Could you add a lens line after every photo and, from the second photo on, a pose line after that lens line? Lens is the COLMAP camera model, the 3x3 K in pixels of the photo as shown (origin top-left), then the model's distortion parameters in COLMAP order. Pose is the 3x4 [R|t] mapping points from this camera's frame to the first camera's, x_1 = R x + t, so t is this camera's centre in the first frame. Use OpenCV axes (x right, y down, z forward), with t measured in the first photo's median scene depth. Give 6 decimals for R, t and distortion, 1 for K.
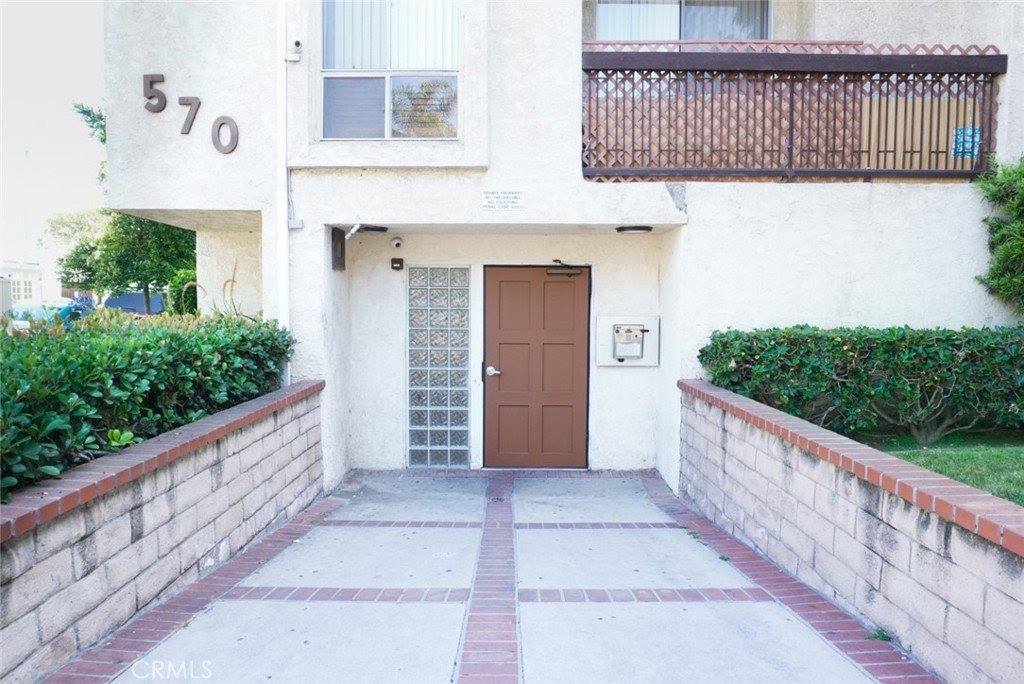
lens RADIAL K [[695.5, 0, 503.3], [0, 695.5, 343.3], [0, 0, 1]] dist [-0.045684, 0.031727]
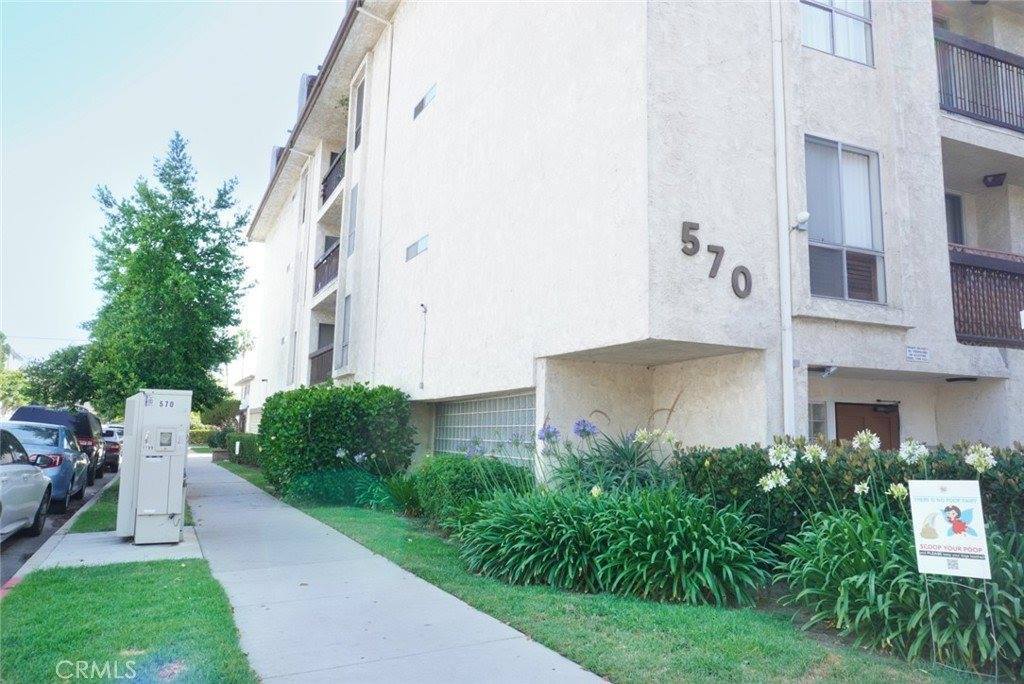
lens RADIAL K [[695.5, 0, 511.7], [0, 695.5, 342.0], [0, 0, 1]] dist [-0.045684, 0.031727]
pose [[0.924761, 0.064599, 0.375026, -1.173117], [0.006493, 0.982665, -0.185279, 0.003079], [-0.380494, 0.173774, 0.908310, 0.126368]]
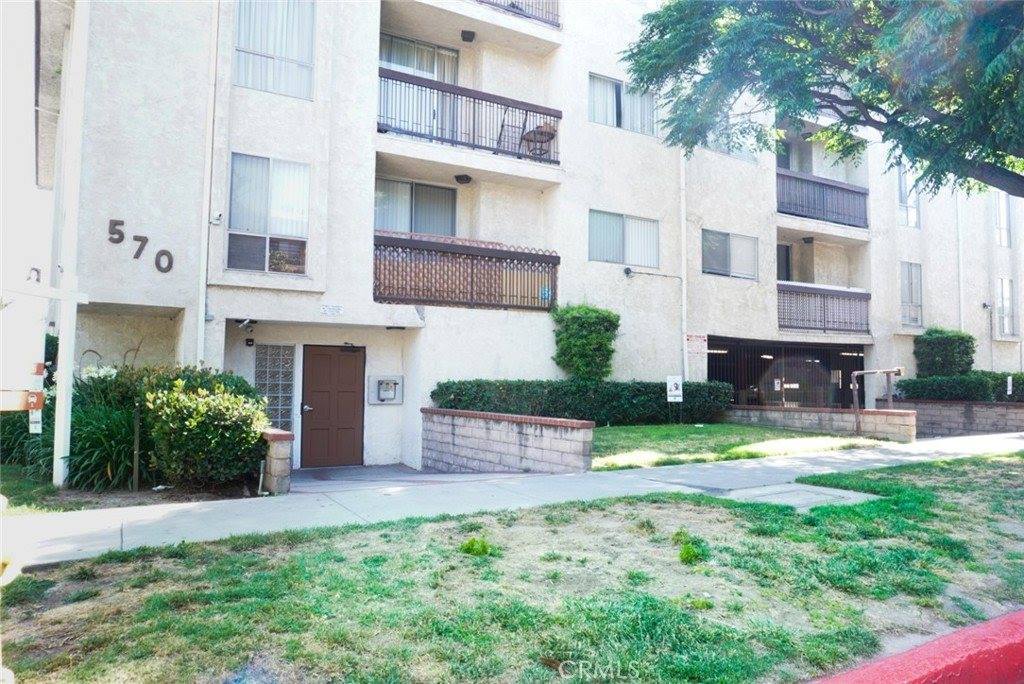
lens RADIAL K [[695.5, 0, 510.9], [0, 695.5, 342.9], [0, 0, 1]] dist [-0.045684, 0.031727]
pose [[0.863045, 0.029986, 0.504237, -0.510575], [0.026013, 0.994273, -0.103652, 0.081032], [-0.504457, 0.102573, 0.857322, -0.794818]]
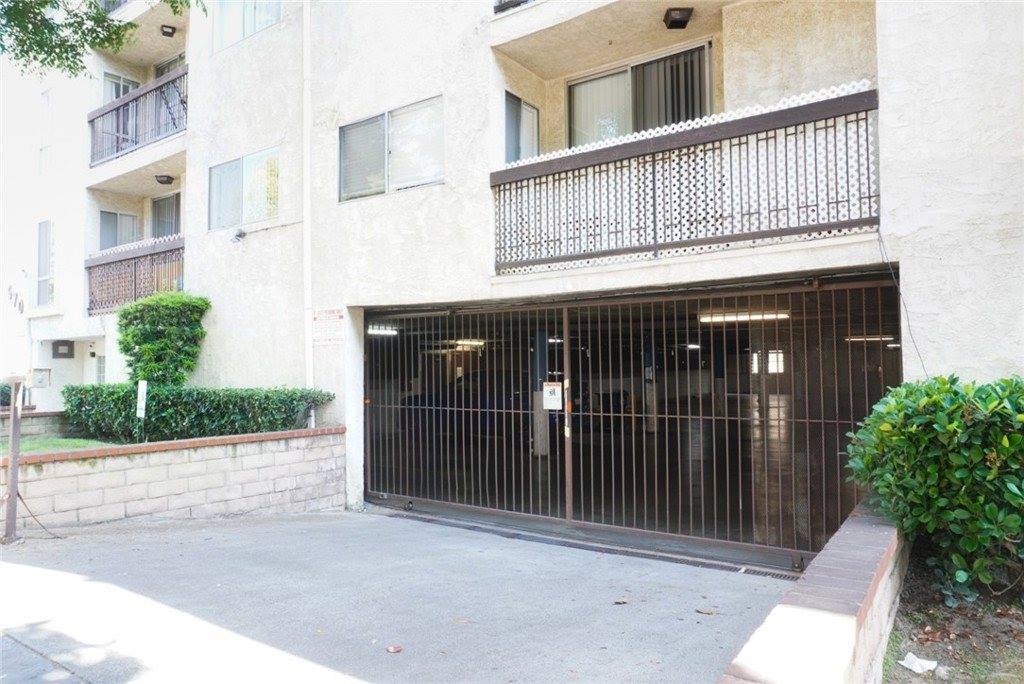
lens RADIAL K [[695.5, 0, 510.8], [0, 695.5, 344.3], [0, 0, 1]] dist [-0.045684, 0.031727]
pose [[0.799564, -0.026774, -0.599984, 2.559301], [-0.027168, 0.996371, -0.080668, -0.008777], [0.599966, 0.080799, 0.795935, 0.075816]]
